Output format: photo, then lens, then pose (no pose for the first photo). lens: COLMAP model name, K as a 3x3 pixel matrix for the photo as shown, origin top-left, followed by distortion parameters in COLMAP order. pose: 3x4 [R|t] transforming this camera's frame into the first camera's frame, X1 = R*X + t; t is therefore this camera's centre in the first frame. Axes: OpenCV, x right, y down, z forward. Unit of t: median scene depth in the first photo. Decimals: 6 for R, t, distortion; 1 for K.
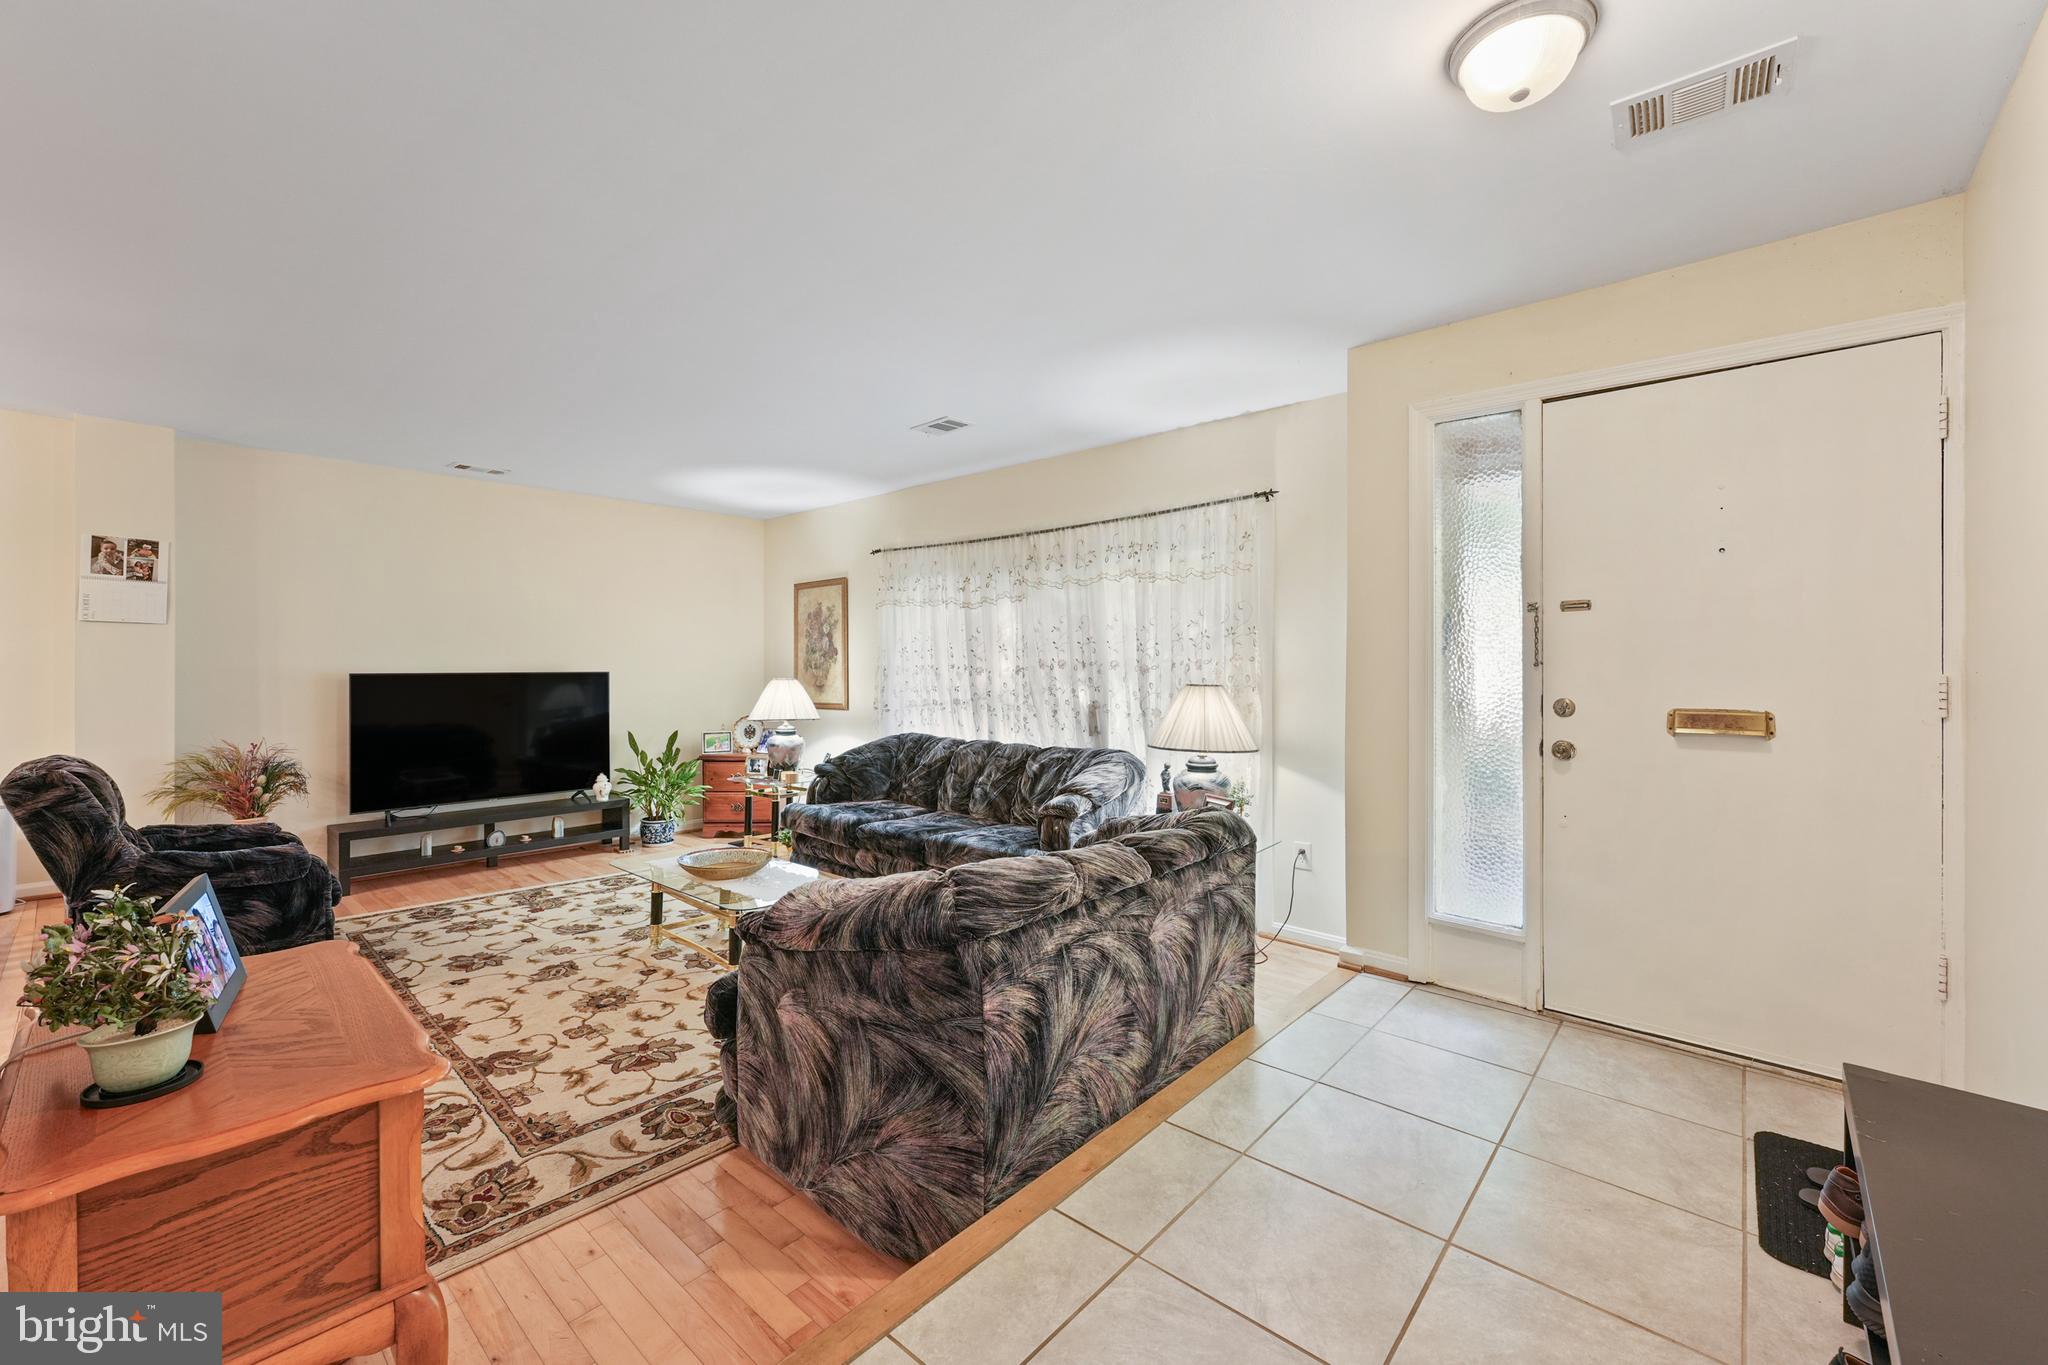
lens RADIAL K [[821.2, 0, 1024.3], [0, 821.2, 663.8], [0, 0, 1]] dist [-0.001580, 0.000080]
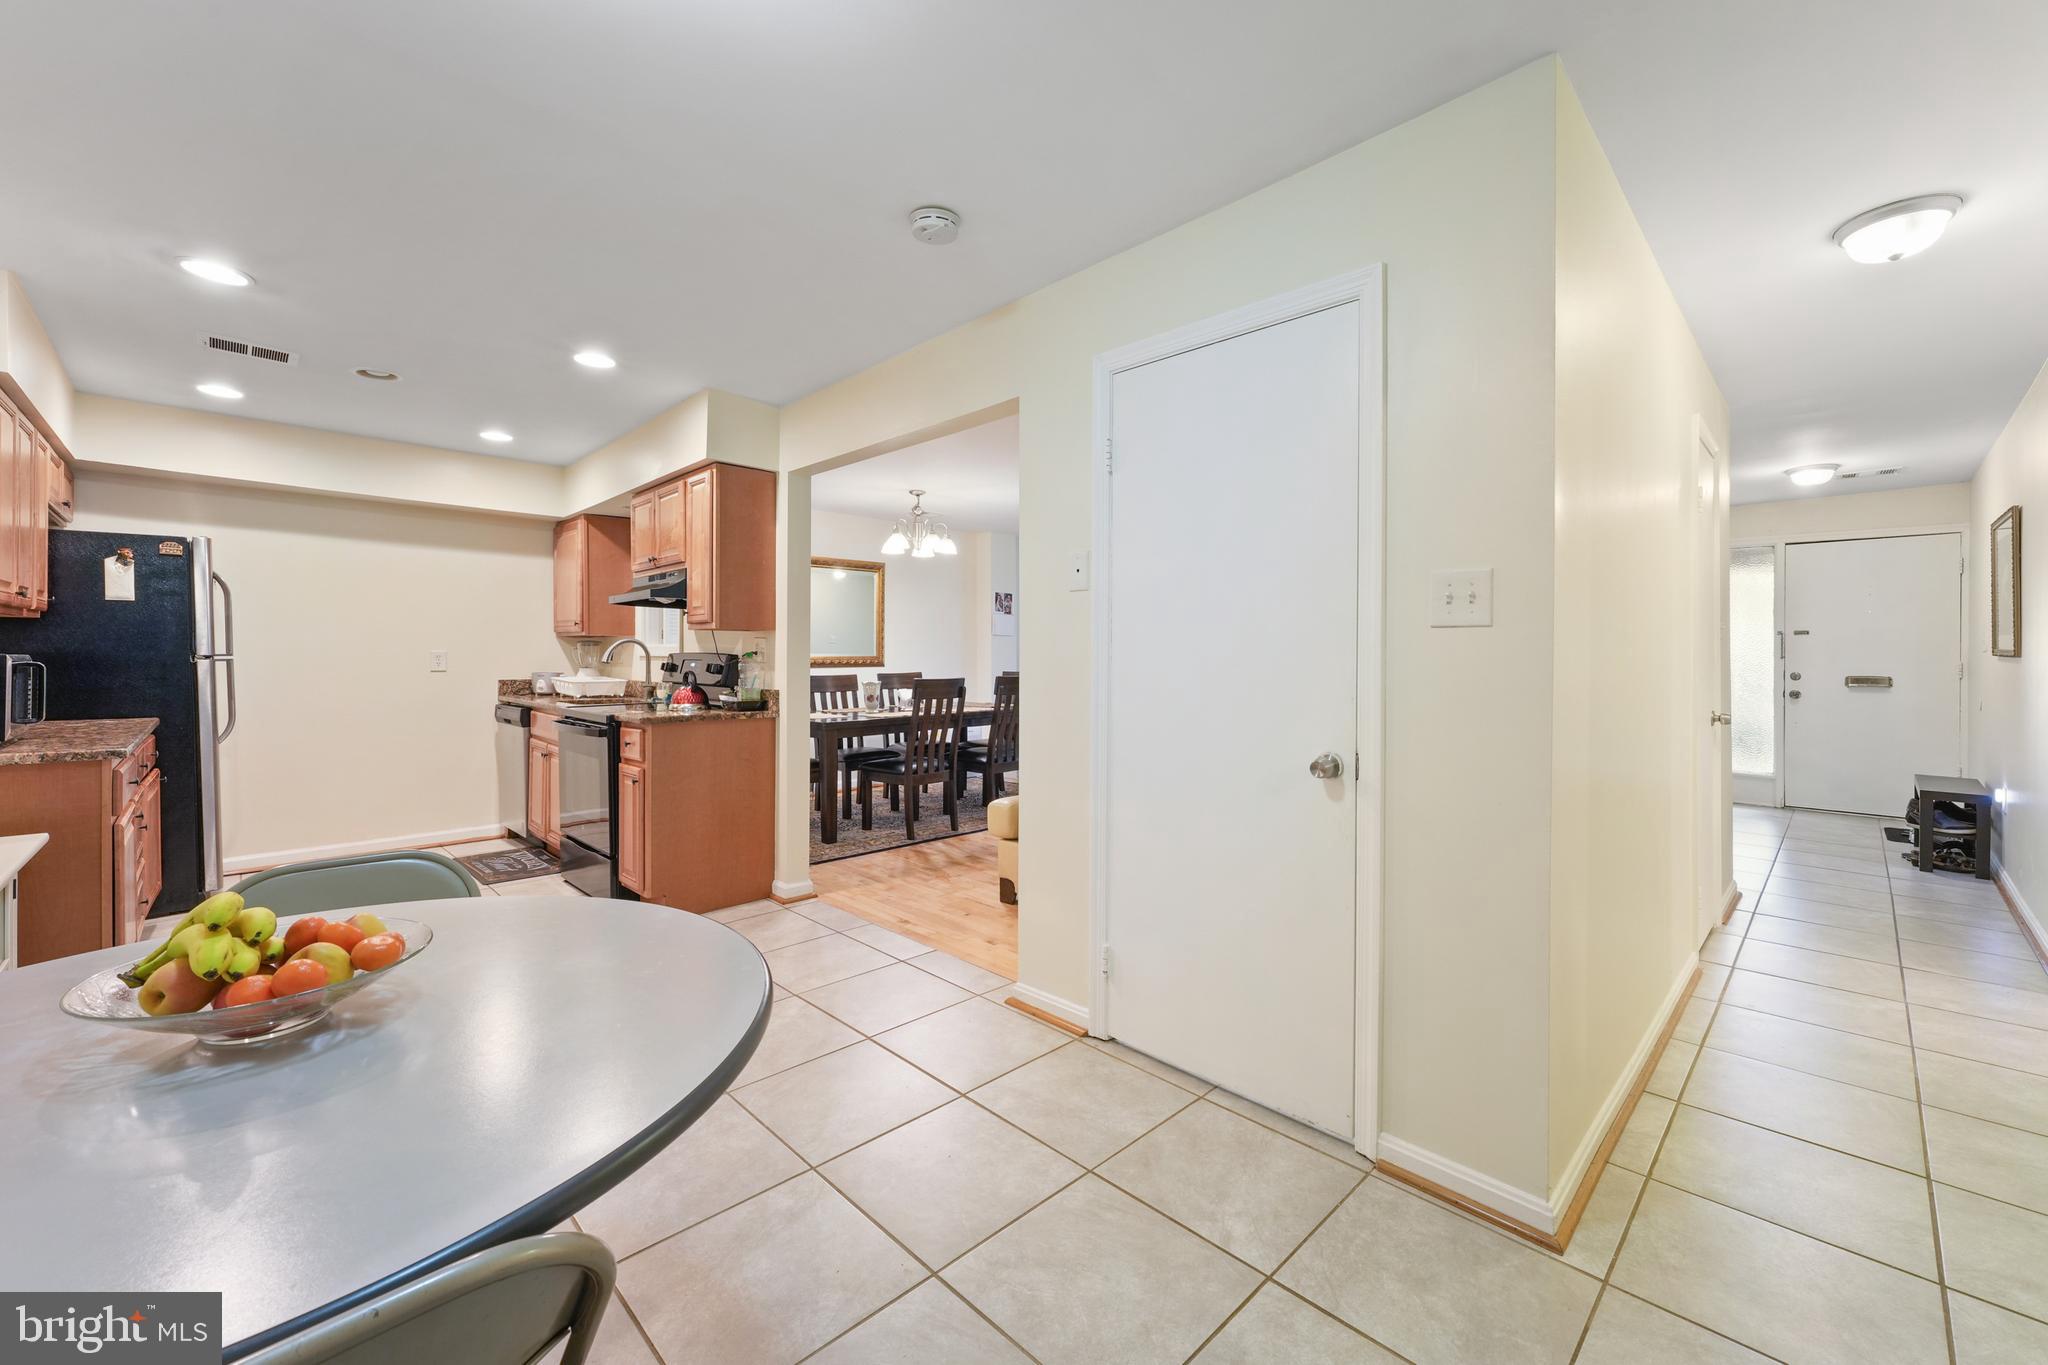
lens RADIAL K [[823.0, 0, 1024.3], [0, 823.0, 661.3], [0, 0, 1]] dist [-0.002665, 0.000073]
pose [[0.997691, 0.001680, -0.067890, -1.064637], [-0.001238, 0.999978, 0.006547, -0.001461], [0.067899, -0.006448, 0.997671, -1.147014]]
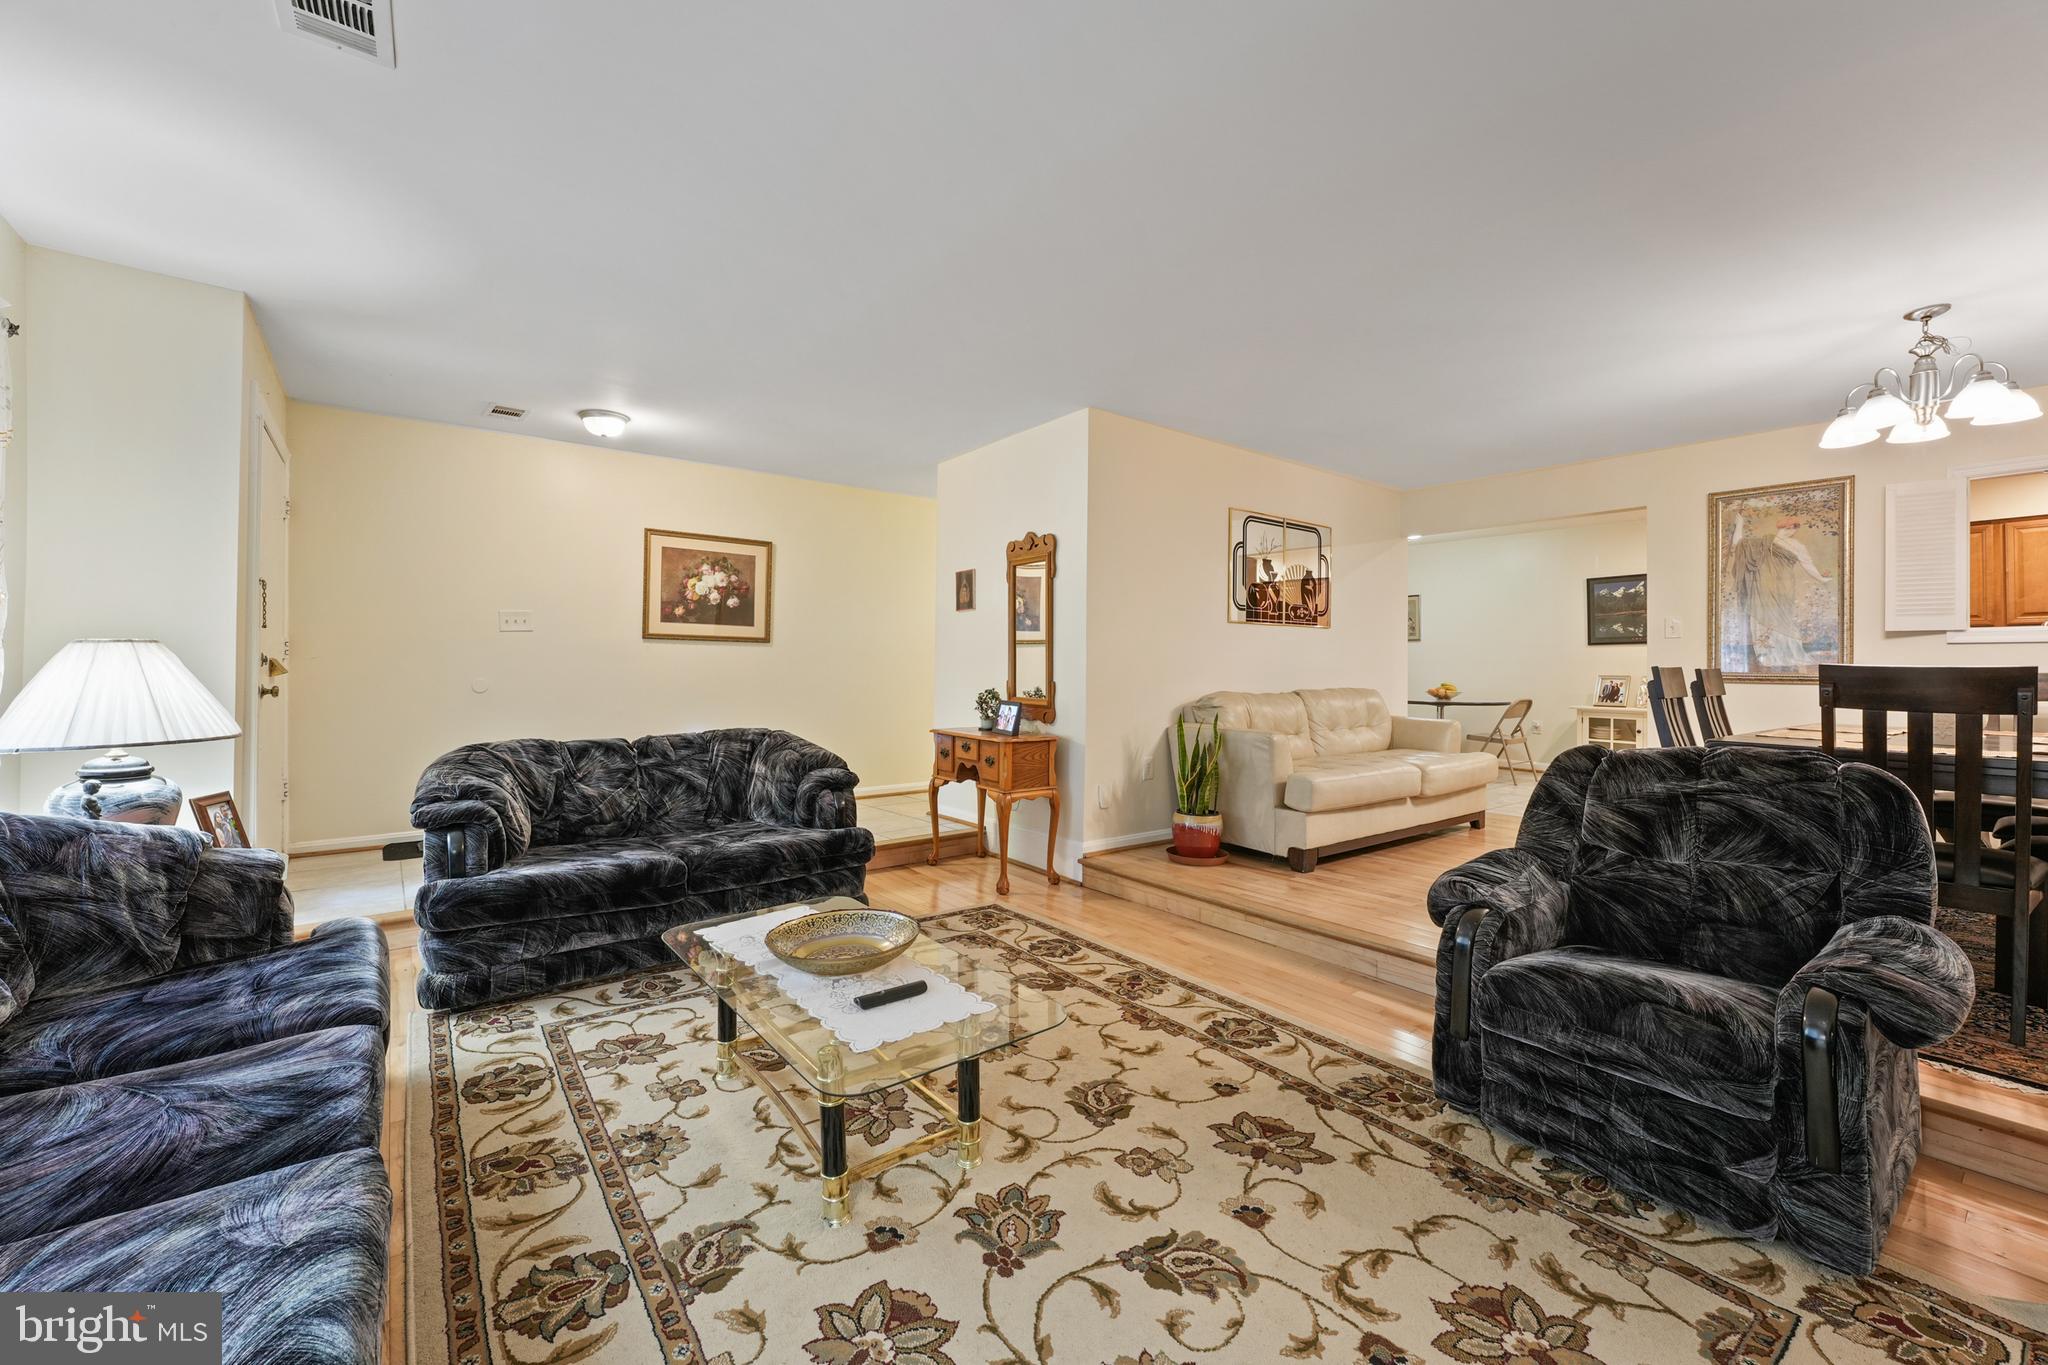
lens RADIAL K [[821.2, 0, 1024.3], [0, 821.2, 663.8], [0, 0, 1]] dist [-0.001580, 0.000080]
pose [[-0.982831, -0.006541, 0.184392, -0.616311], [-0.007072, 0.999973, -0.002225, 0.042011], [-0.184373, -0.003490, -0.982850, 1.605615]]
